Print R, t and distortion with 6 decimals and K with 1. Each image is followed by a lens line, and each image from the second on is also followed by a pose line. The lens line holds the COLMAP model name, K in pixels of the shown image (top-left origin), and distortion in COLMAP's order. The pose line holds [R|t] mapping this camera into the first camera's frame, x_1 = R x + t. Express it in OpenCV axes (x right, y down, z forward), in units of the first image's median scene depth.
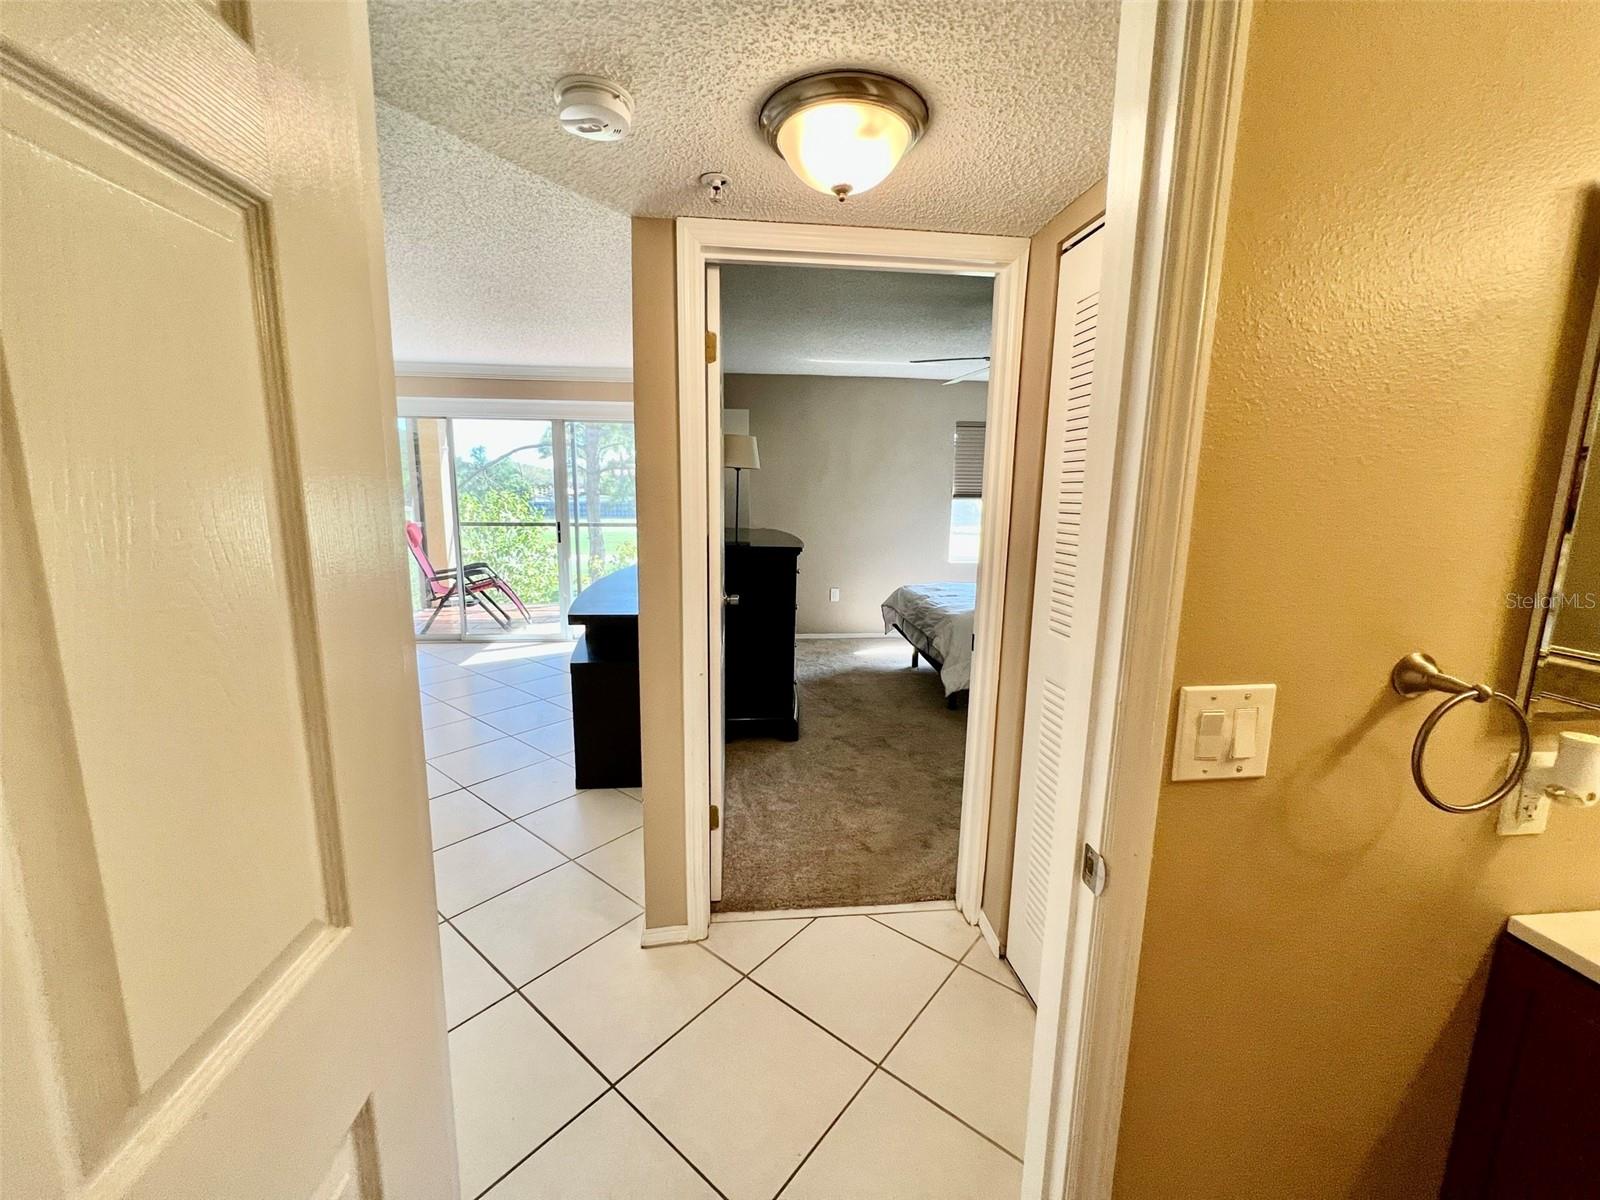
lens RADIAL K [[627.7, 0, 787.8], [0, 627.7, 595.2], [0, 0, 1]] dist [-0.003352, -0.000324]
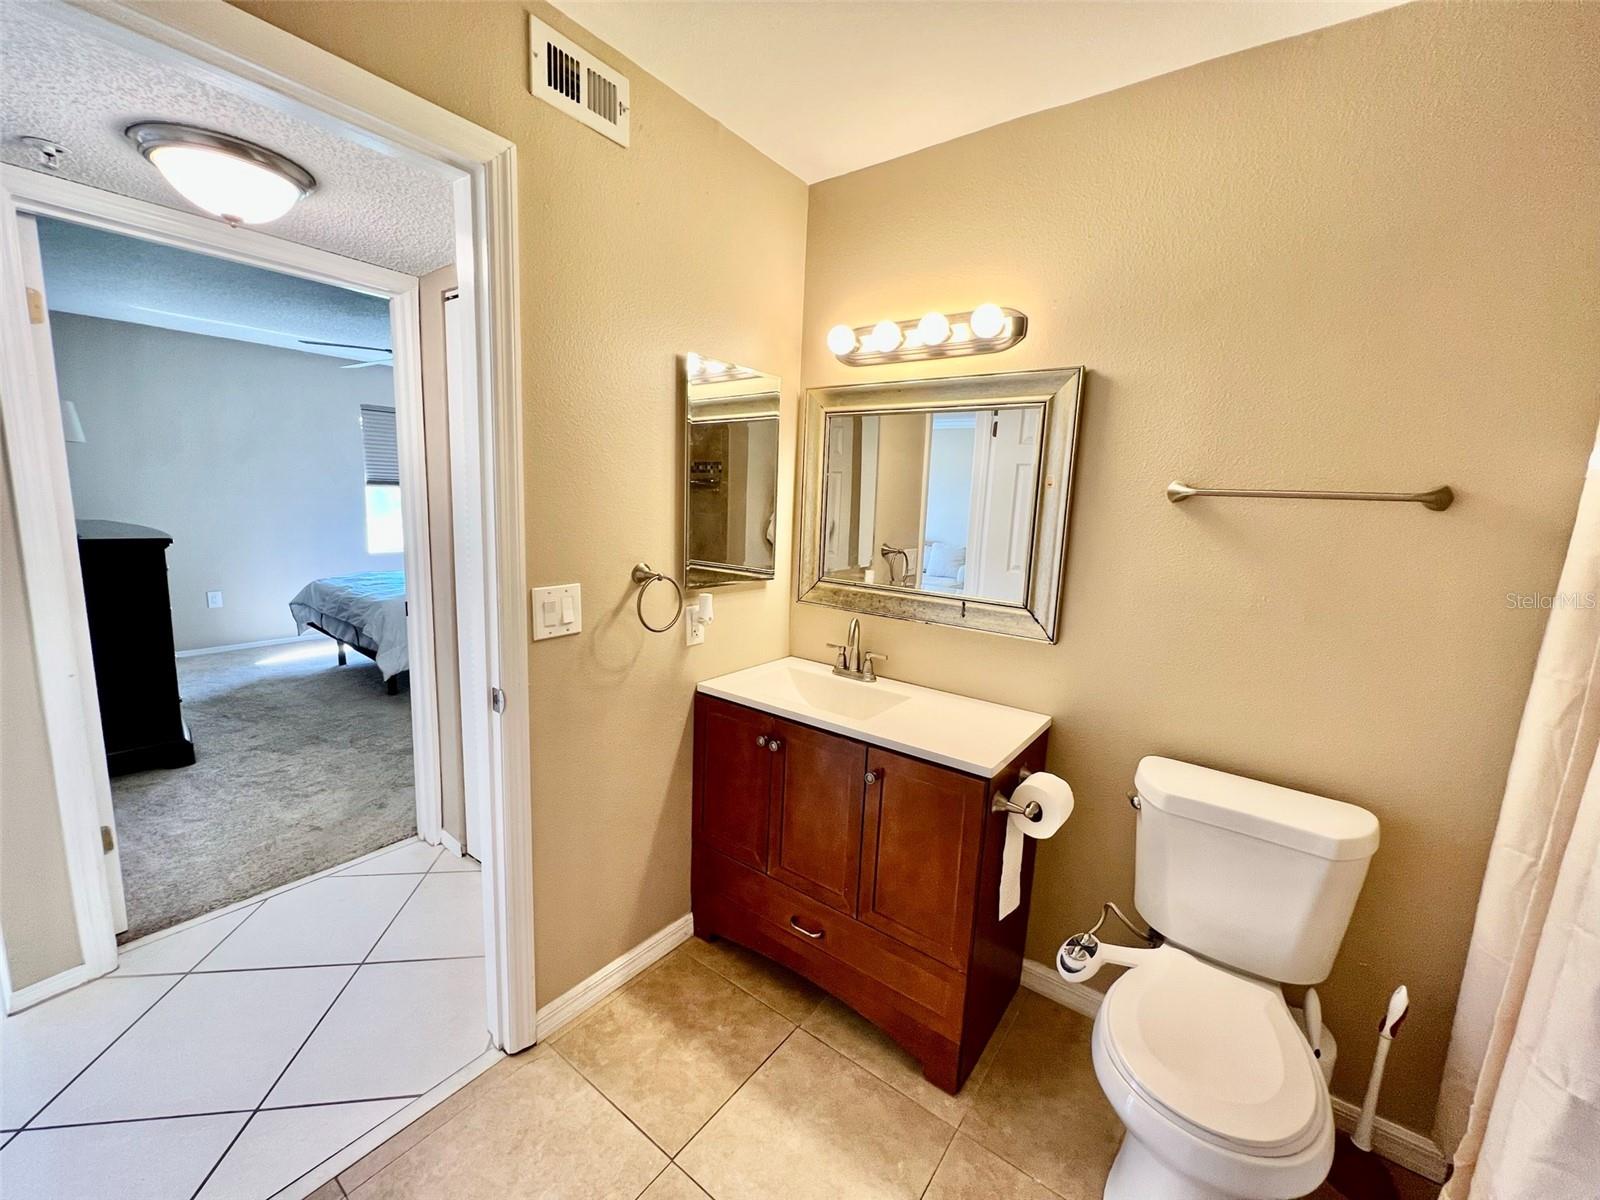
lens RADIAL K [[651.2, 0, 808.2], [0, 651.2, 593.9], [0, 0, 1]] dist [-0.003834, -0.000173]
pose [[0.659392, -0.099937, 0.745128, -0.109502], [0.095225, 0.994245, 0.049081, 0.058597], [-0.745745, 0.038592, 0.665113, -0.359869]]
